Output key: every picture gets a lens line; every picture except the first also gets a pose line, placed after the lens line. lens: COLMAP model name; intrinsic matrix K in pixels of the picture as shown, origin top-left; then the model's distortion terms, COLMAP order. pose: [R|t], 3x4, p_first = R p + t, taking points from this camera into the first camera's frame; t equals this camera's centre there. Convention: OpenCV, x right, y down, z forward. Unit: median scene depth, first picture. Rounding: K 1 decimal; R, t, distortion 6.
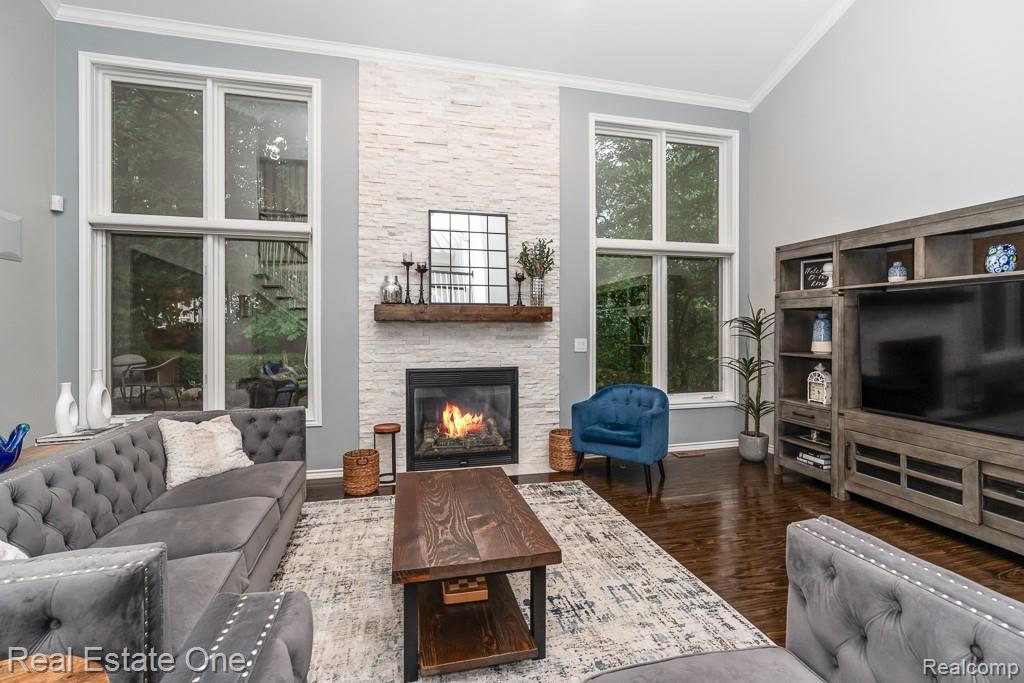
lens RADIAL K [[457.0, 0, 509.4], [0, 457.0, 329.6], [0, 0, 1]] dist [-0.001180, -0.000107]
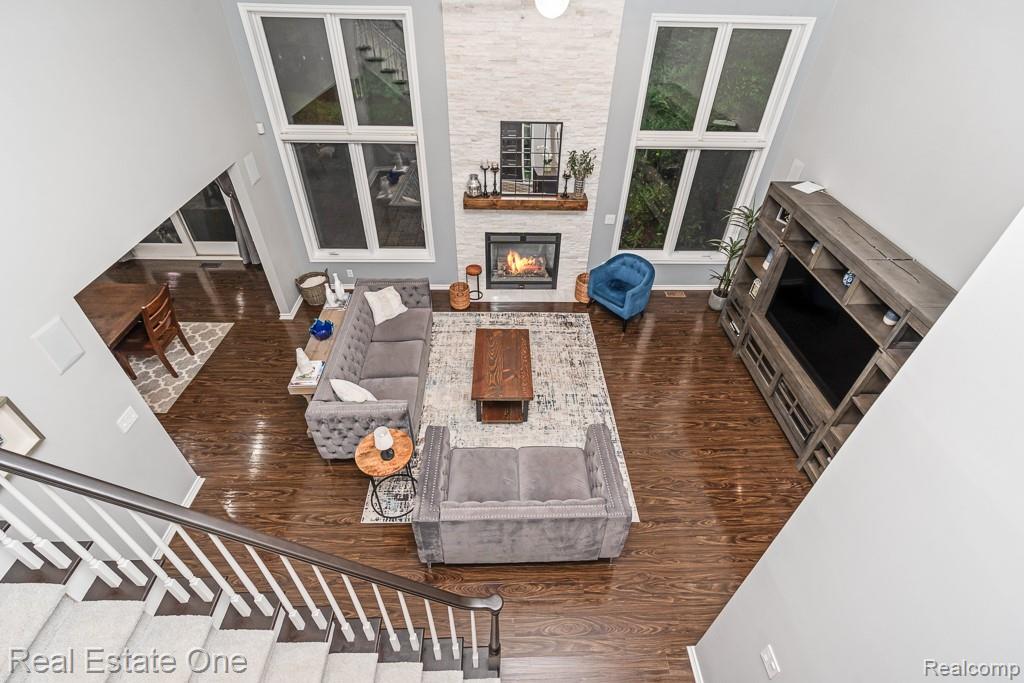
lens RADIAL K [[473.0, 0, 512.7], [0, 473.0, 319.6], [0, 0, 1]] dist [-0.000654, 0.000054]
pose [[0.977130, 0.145382, -0.155177, 0.151756], [-0.021707, 0.794149, 0.607335, -0.654424], [0.211530, -0.590077, 0.779143, -0.380463]]
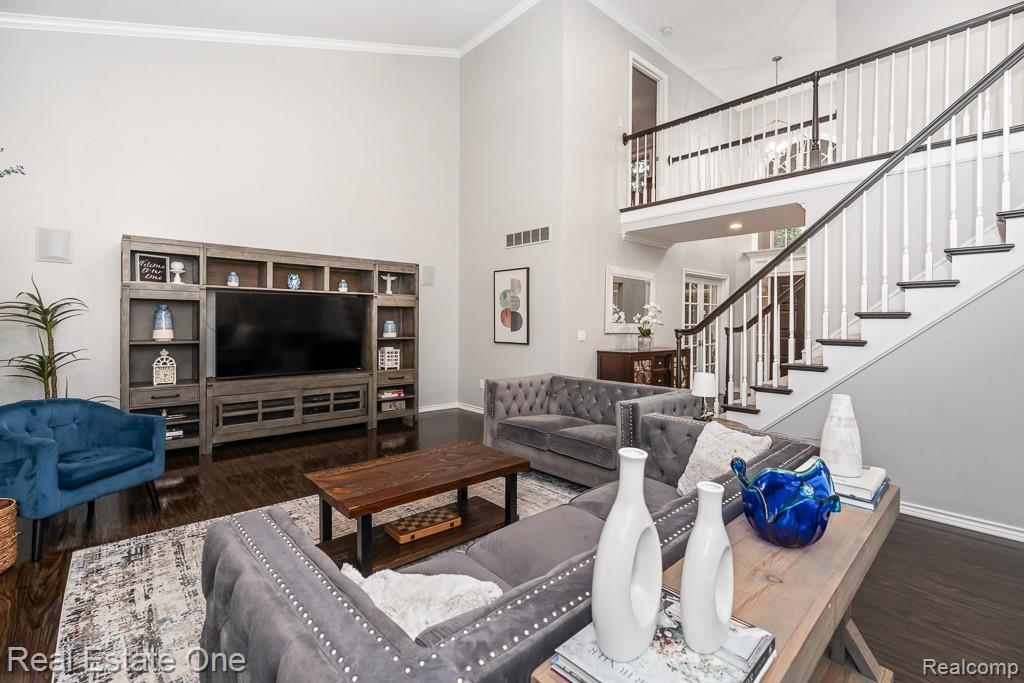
lens RADIAL K [[473.0, 0, 512.7], [0, 473.0, 319.6], [0, 0, 1]] dist [-0.000654, 0.000054]
pose [[-0.474851, 0.001727, 0.880064, -0.698406], [-0.003400, 0.999987, -0.003797, 0.002956], [-0.880059, -0.004795, -0.474839, 0.745805]]
